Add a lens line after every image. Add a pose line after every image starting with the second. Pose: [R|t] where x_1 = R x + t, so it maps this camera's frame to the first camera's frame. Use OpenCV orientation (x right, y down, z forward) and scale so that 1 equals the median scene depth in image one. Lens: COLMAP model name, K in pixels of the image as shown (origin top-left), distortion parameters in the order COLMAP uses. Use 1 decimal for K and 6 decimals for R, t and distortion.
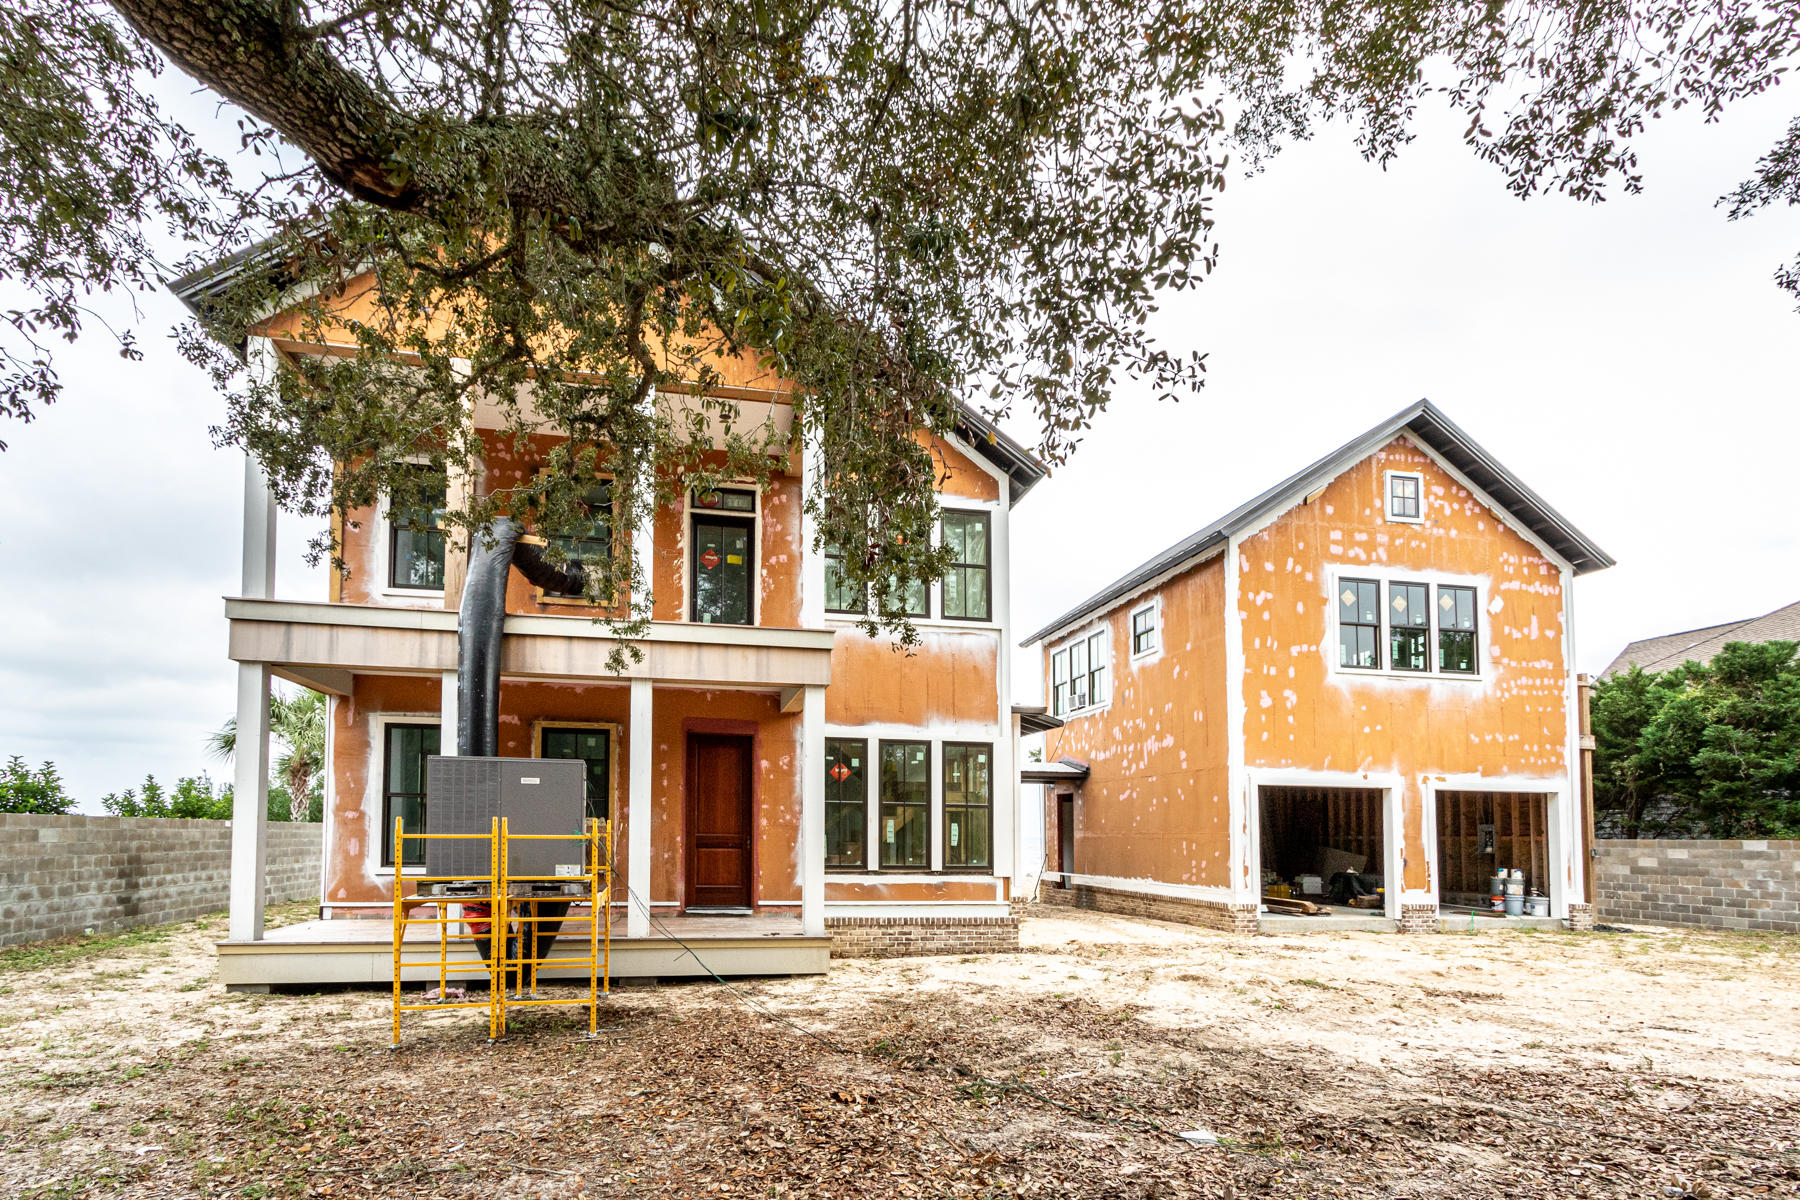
lens RADIAL K [[852.2, 0, 890.4], [0, 852.2, 672.3], [0, 0, 1]] dist [-0.000474, -0.000123]
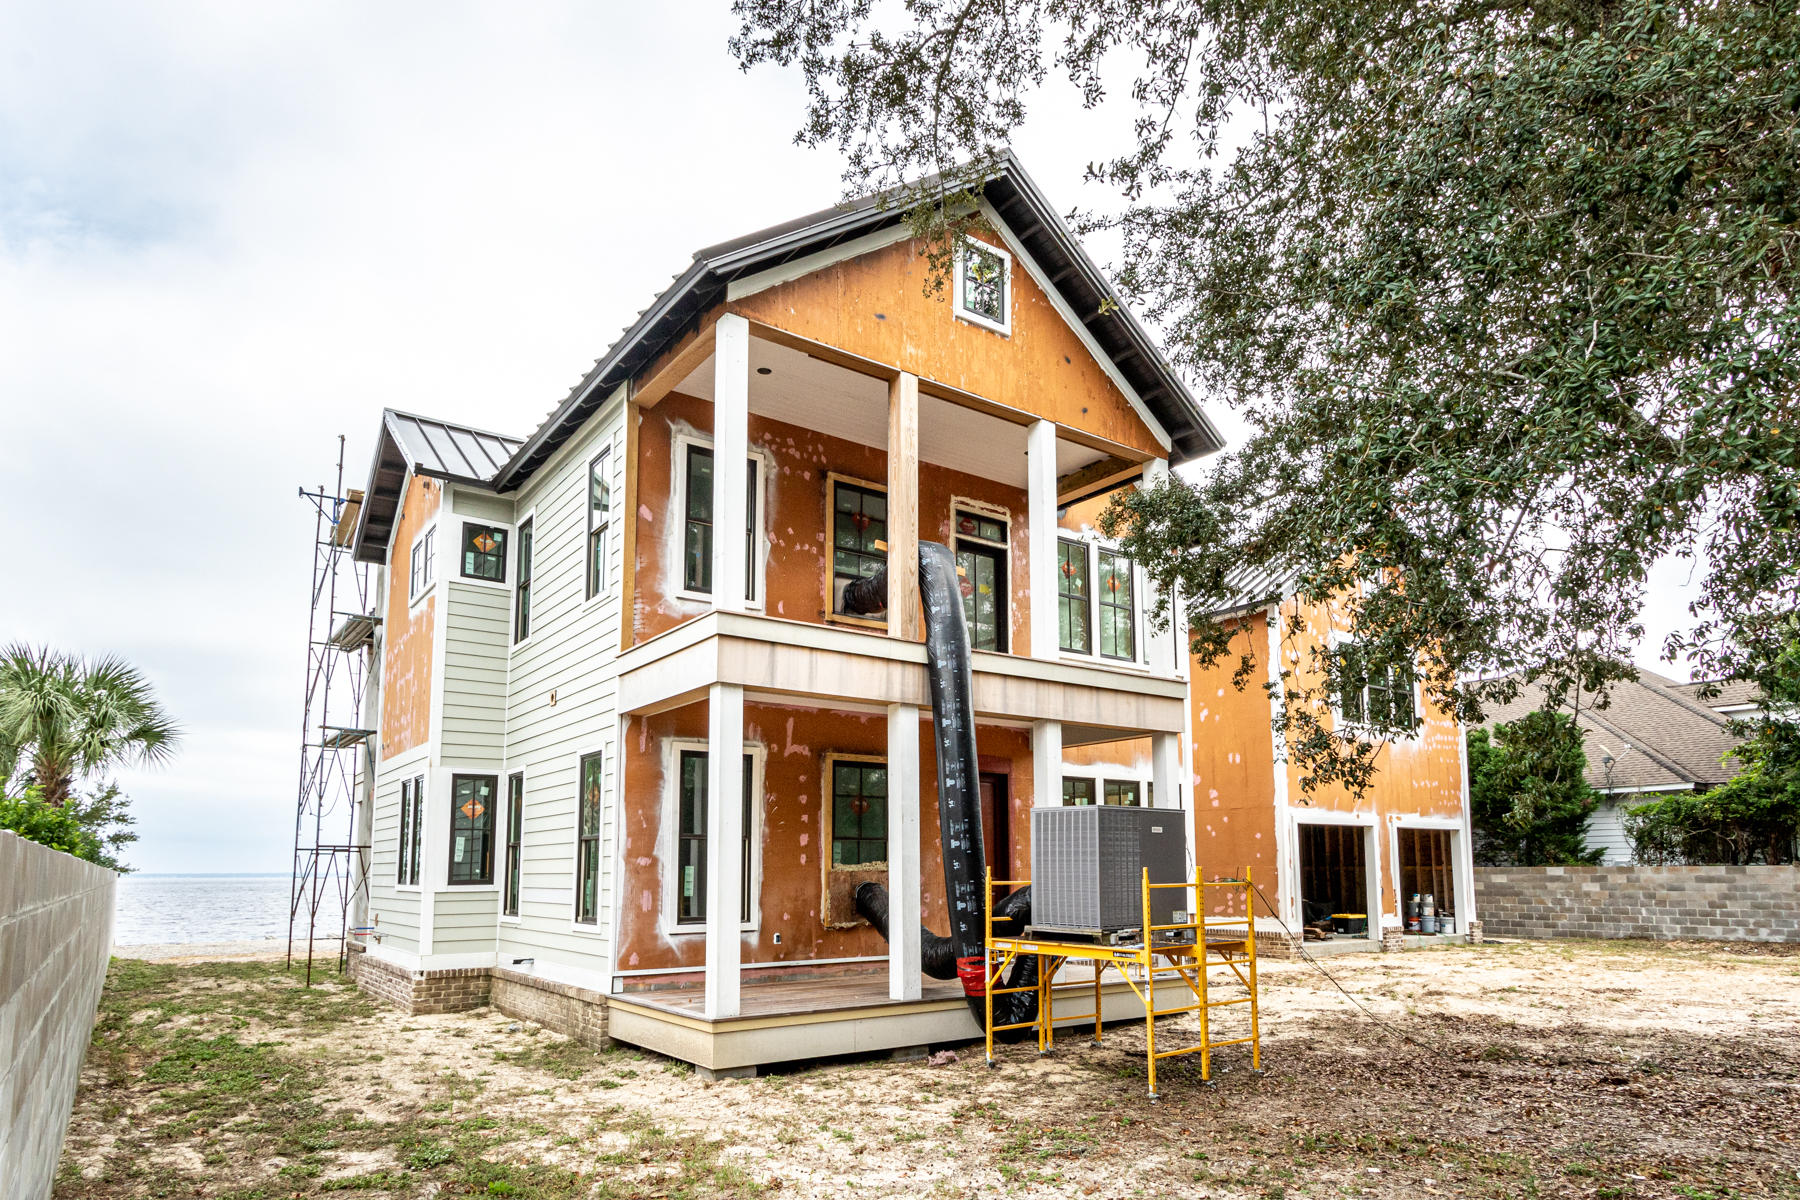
lens RADIAL K [[1000.4, 0, 900.0], [0, 1000.4, 600.0], [0, 0, 1]] dist [-0.000058, 0.000407]
pose [[0.909660, 0.093761, 0.404633, -0.589883], [-0.063814, 0.994171, -0.086906, -0.011711], [-0.410423, 0.053233, 0.910340, 0.000644]]
